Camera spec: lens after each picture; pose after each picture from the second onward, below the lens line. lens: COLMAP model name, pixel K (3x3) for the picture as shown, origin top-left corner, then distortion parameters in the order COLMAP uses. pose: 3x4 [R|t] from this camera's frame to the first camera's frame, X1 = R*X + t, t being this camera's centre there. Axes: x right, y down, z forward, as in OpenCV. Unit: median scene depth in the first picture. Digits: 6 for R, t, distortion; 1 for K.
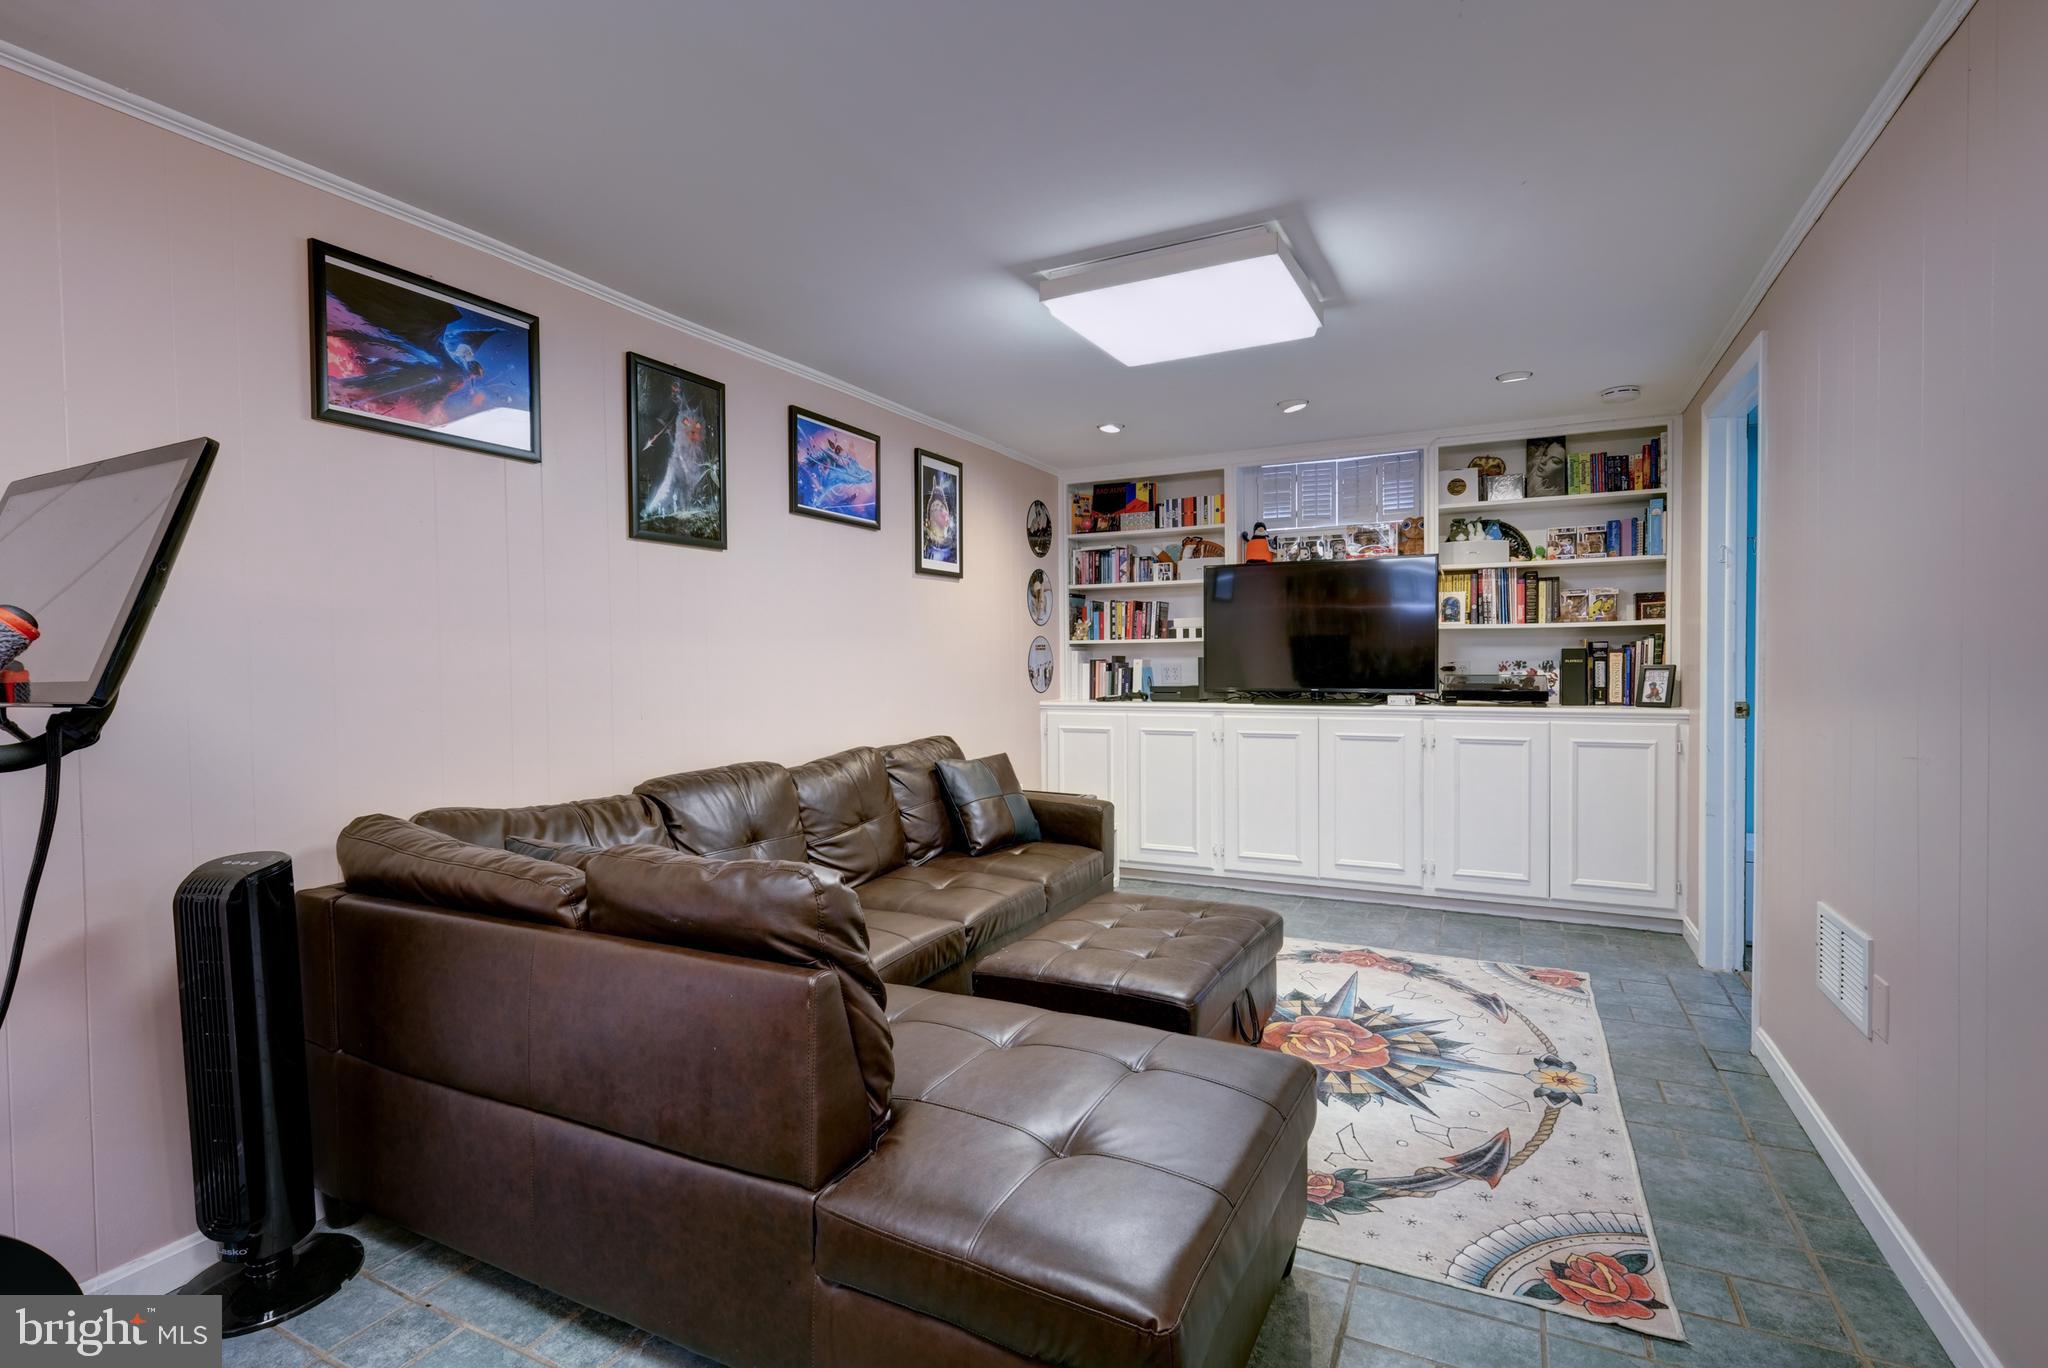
lens RADIAL K [[965.0, 0, 1019.6], [0, 965.0, 680.1], [0, 0, 1]] dist [0.001467, 0.000066]
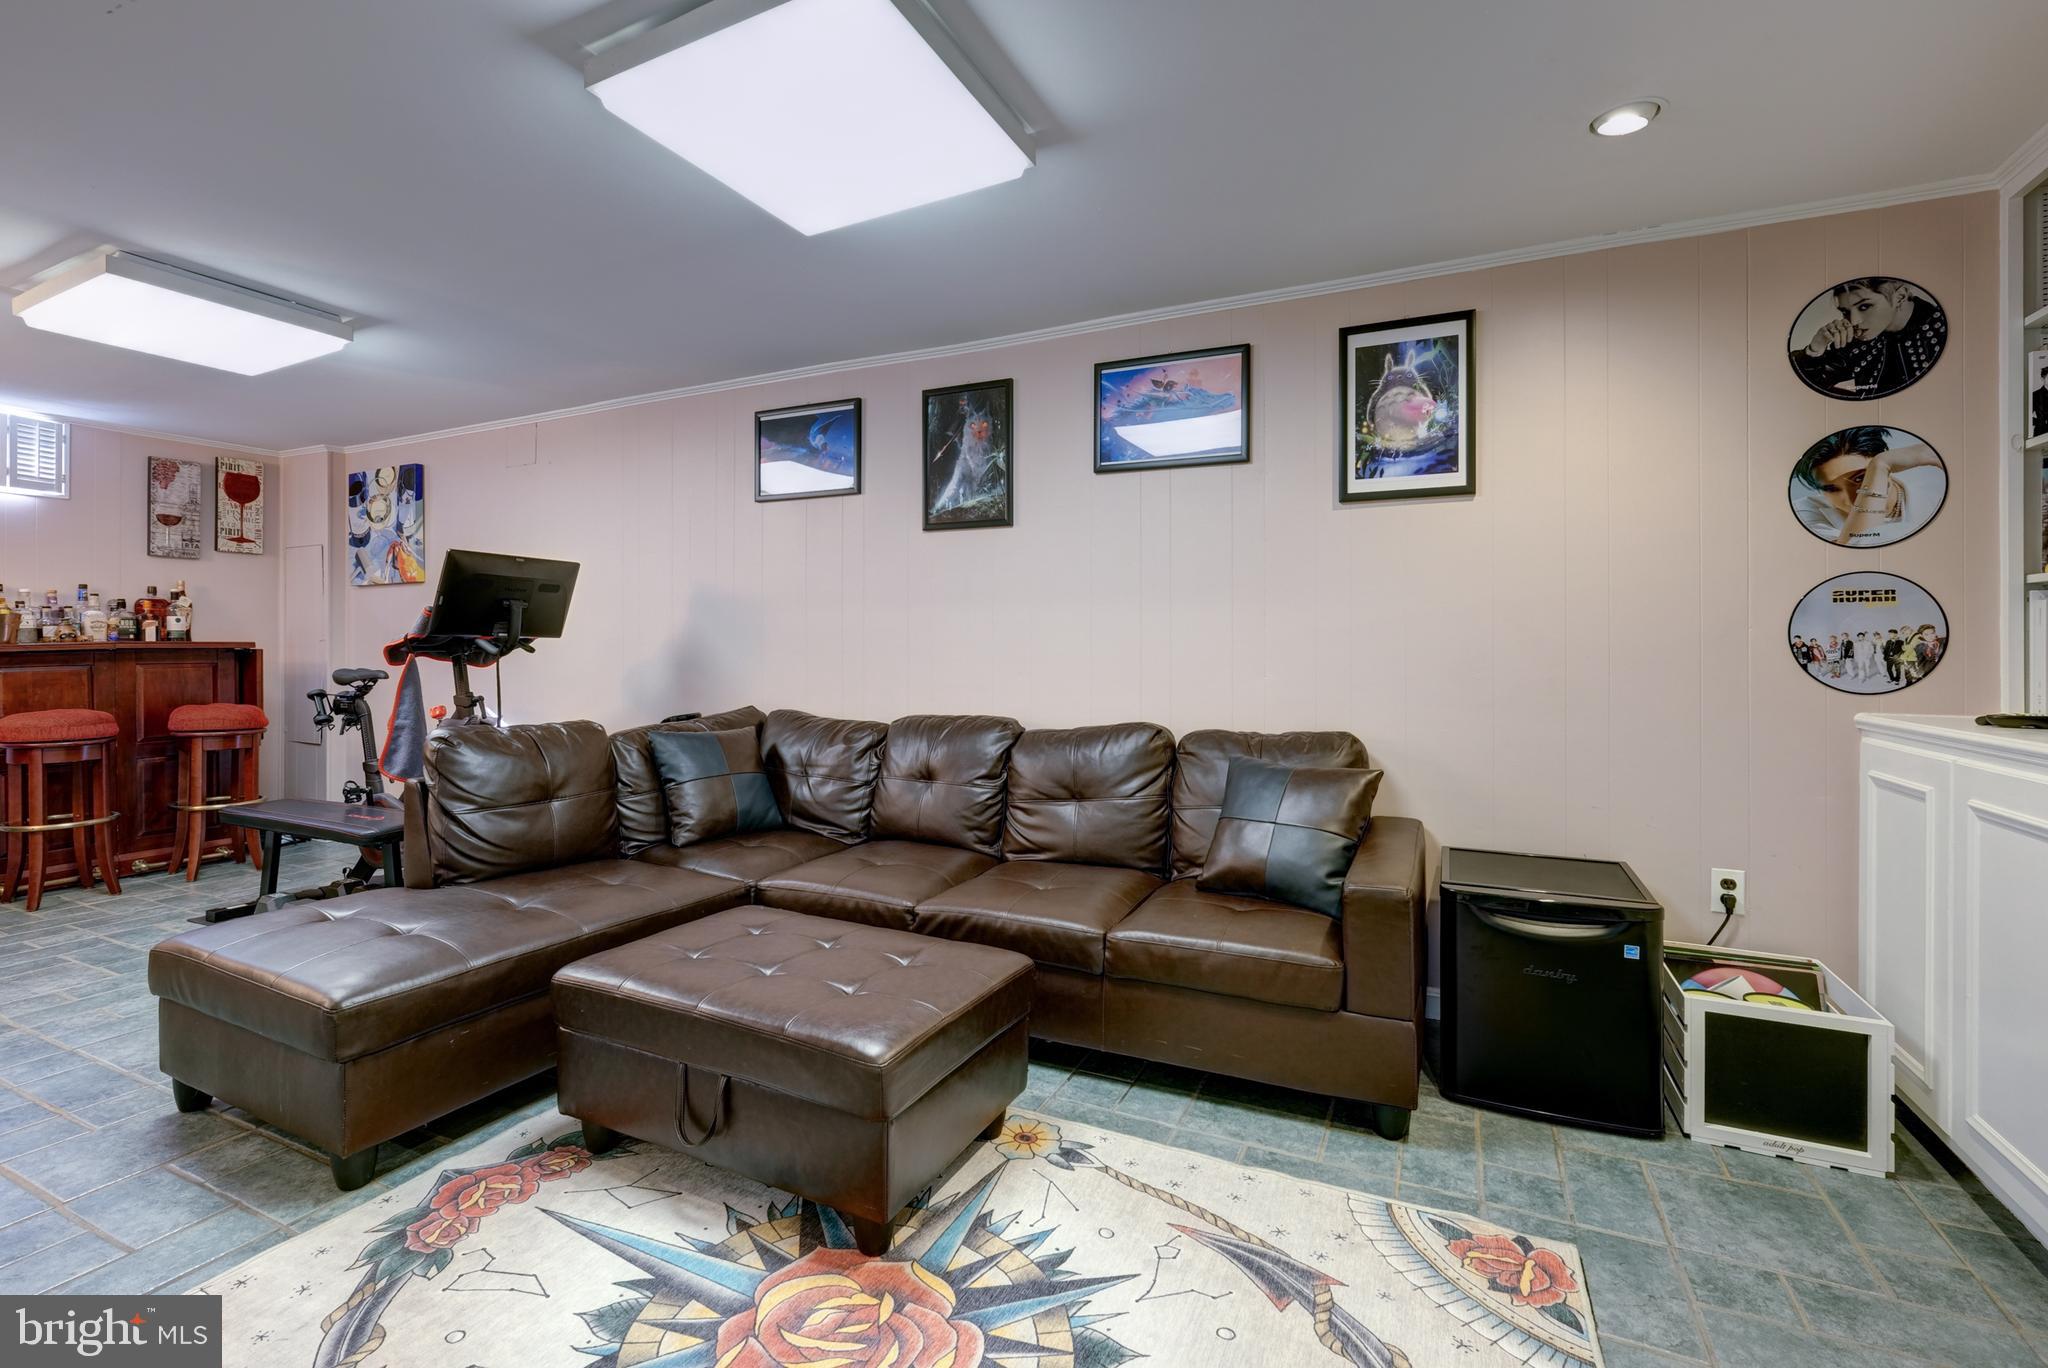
lens RADIAL K [[890.8, 0, 1021.0], [0, 890.8, 651.7], [0, 0, 1]] dist [-0.004745, 0.001611]
pose [[0.018482, 0.013783, -0.999734, 0.644256], [-0.029147, 0.999487, 0.013241, -0.002178], [0.999404, 0.028894, 0.018875, 0.877005]]
